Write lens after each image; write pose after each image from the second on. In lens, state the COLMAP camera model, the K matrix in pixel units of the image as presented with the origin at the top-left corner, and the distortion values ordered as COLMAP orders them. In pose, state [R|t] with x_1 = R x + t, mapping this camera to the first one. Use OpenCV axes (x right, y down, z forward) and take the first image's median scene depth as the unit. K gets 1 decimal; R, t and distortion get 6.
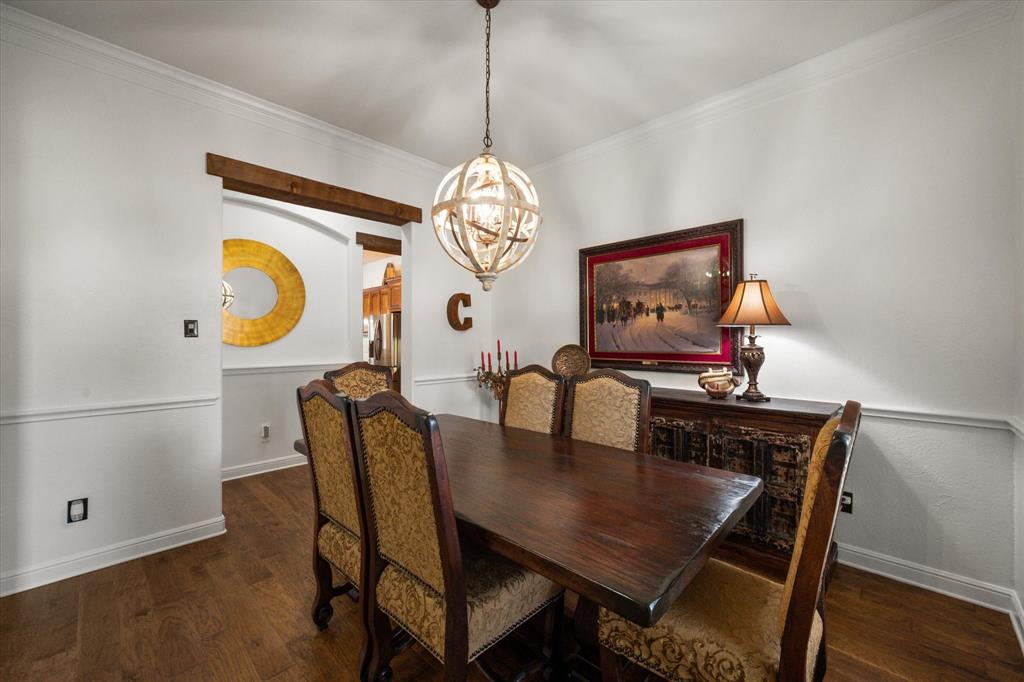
lens RADIAL K [[415.4, 0, 513.0], [0, 415.4, 335.8], [0, 0, 1]] dist [-0.001588, -0.000105]
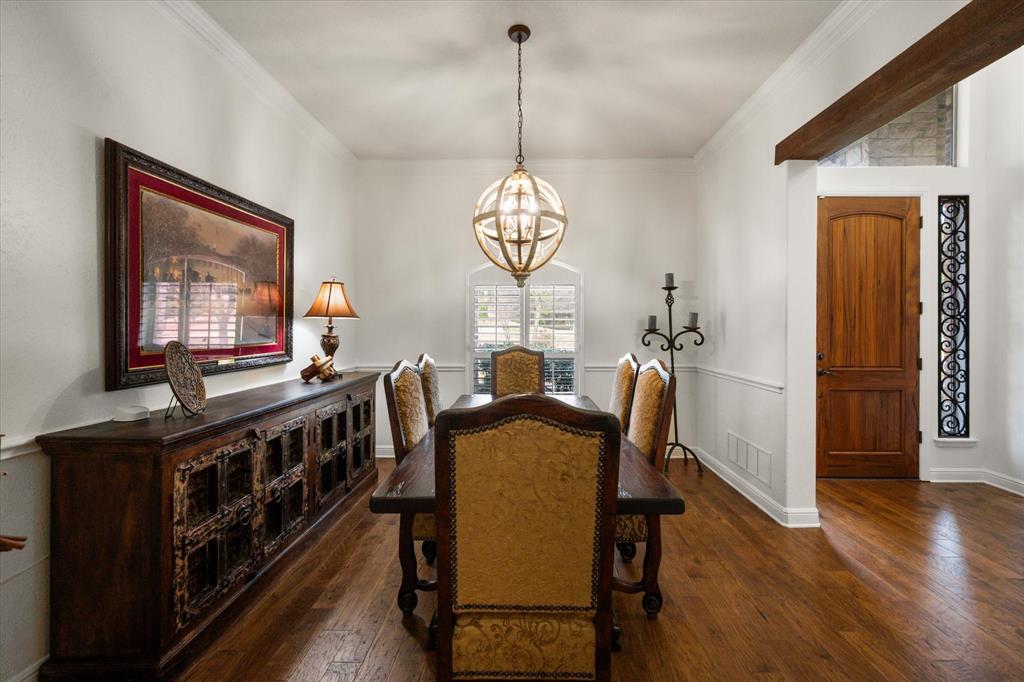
lens RADIAL K [[415.4, 0, 513.0], [0, 415.4, 335.8], [0, 0, 1]] dist [-0.001588, -0.000105]
pose [[-0.658063, -0.007388, 0.752927, -0.565829], [-0.000203, 0.999954, 0.009634, 0.010742], [-0.752963, 0.006187, -0.658034, 1.122737]]
